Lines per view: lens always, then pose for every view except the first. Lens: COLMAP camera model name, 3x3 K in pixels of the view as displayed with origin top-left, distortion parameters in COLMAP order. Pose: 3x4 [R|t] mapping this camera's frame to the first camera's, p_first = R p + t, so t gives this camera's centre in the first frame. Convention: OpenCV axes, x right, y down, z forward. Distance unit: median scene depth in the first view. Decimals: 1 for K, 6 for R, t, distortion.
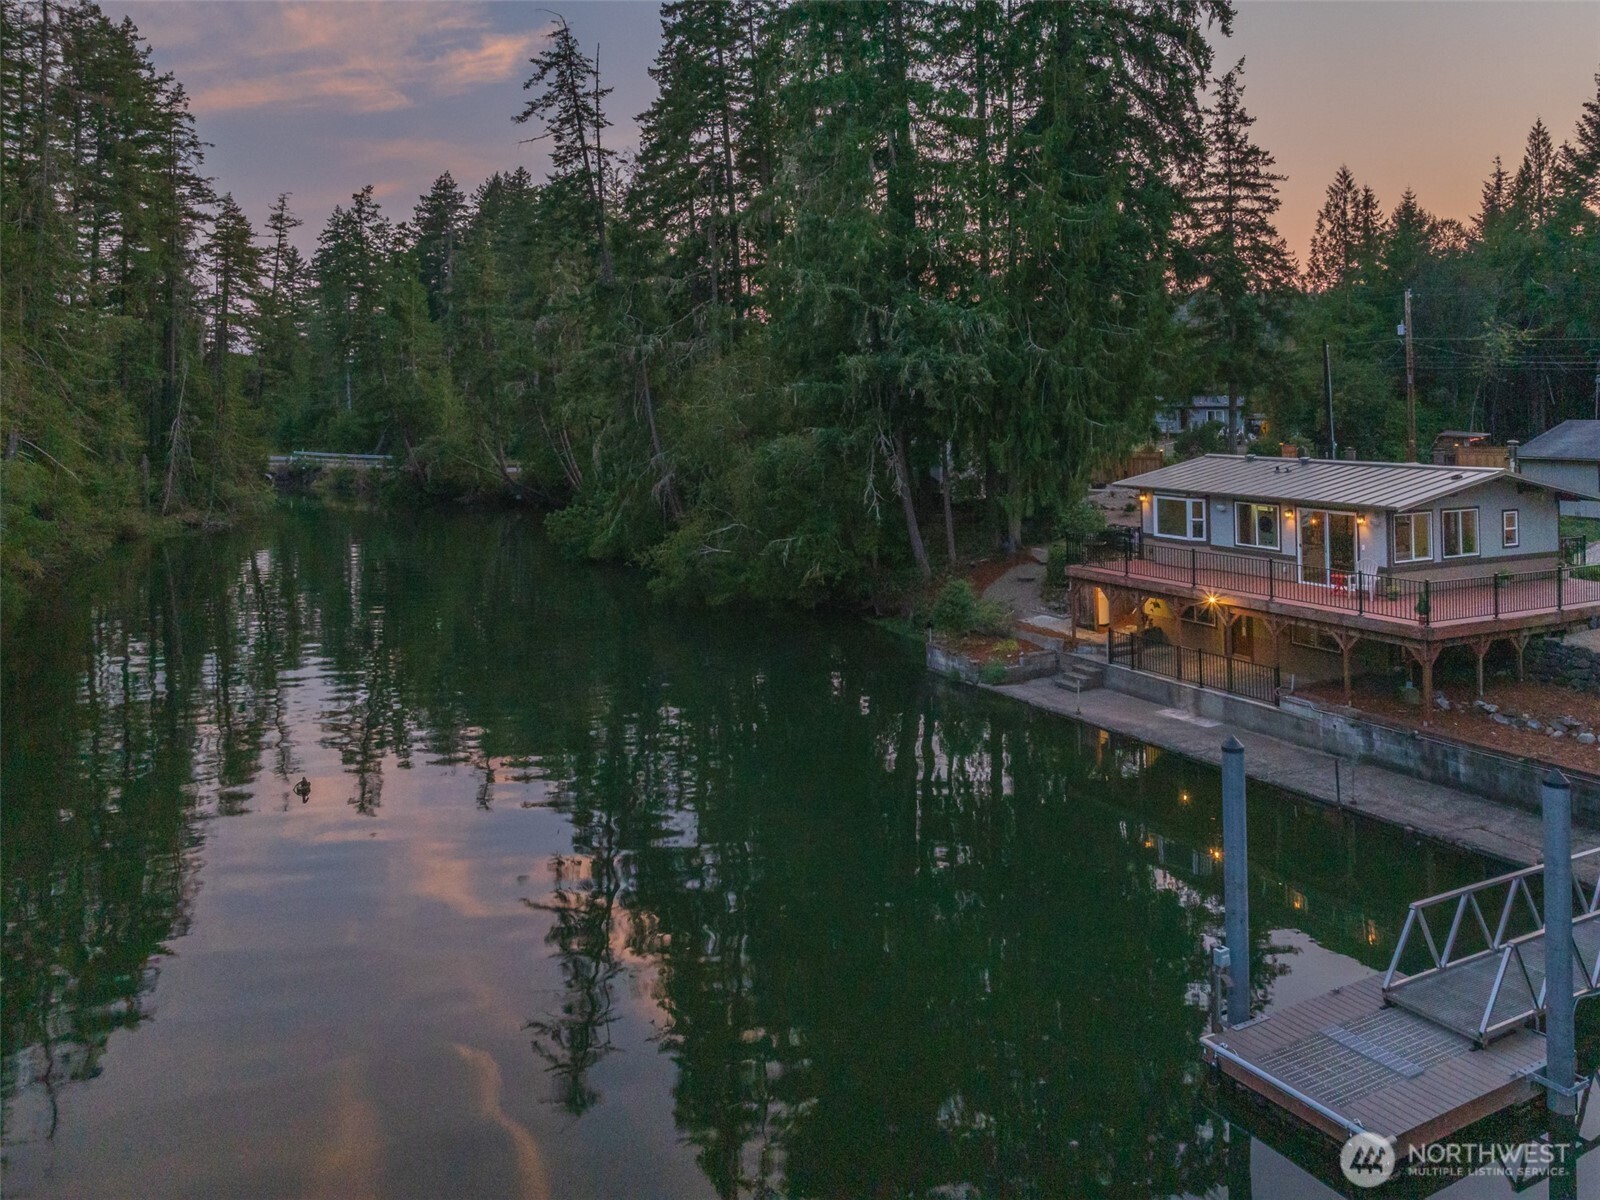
lens RADIAL K [[1206.8, 0, 799.0], [0, 1206.8, 334.7], [0, 0, 1]] dist [-0.026792, 0.003802]
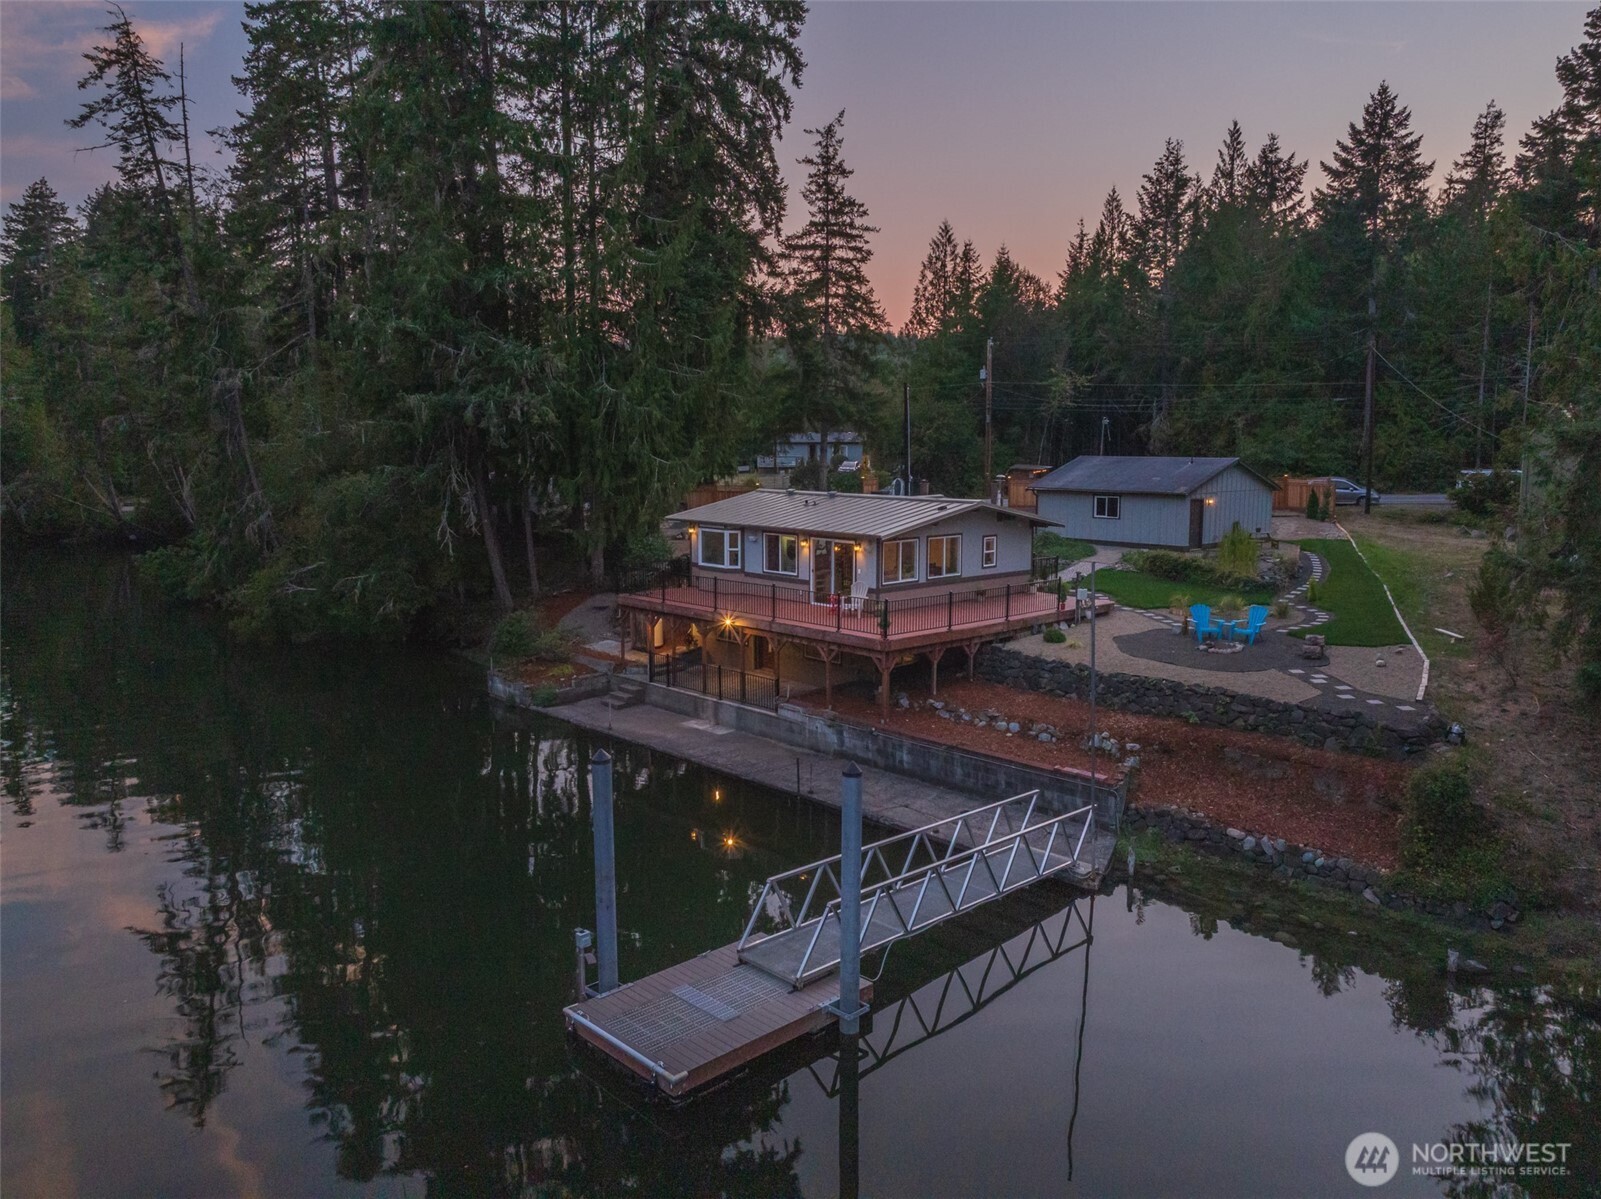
lens RADIAL K [[1159.9, 0, 806.6], [0, 1159.9, 544.8], [0, 0, 1]] dist [-0.026585, 0.015540]
pose [[0.963558, -0.023208, 0.266489, 0.110279], [-0.016841, 0.988989, 0.147025, -0.005680], [-0.266967, -0.146155, 0.952558, -0.018490]]
